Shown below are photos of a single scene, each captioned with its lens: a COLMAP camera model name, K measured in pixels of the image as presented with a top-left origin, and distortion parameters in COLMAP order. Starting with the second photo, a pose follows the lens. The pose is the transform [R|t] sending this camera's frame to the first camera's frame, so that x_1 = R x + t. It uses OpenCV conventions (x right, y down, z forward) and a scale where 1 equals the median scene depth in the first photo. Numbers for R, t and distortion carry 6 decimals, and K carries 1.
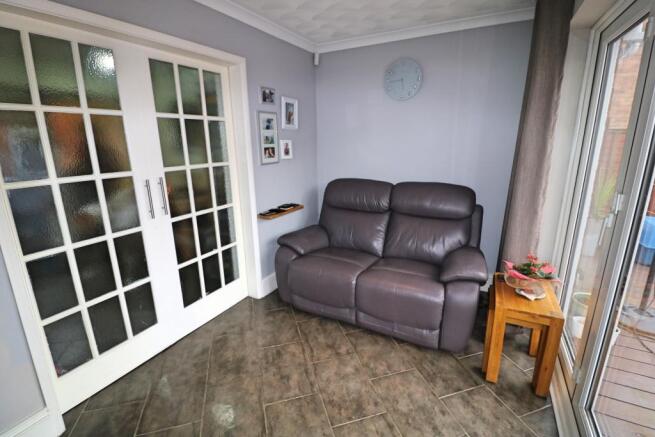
lens RADIAL K [[300.6, 0, 327.5], [0, 300.6, 218.5], [0, 0, 1]] dist [0.001461, 0.000028]
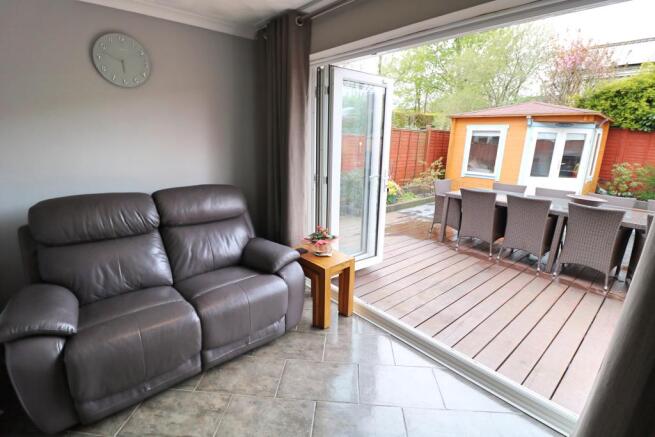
lens RADIAL K [[304.9, 0, 327.5], [0, 304.9, 218.5], [0, 0, 1]] dist [-0.015854, -0.000618]
pose [[0.350539, -0.213202, 0.911958, -0.483106], [0.215404, 0.965992, 0.143037, -0.085372], [-0.911440, 0.146299, 0.384542, 0.374874]]
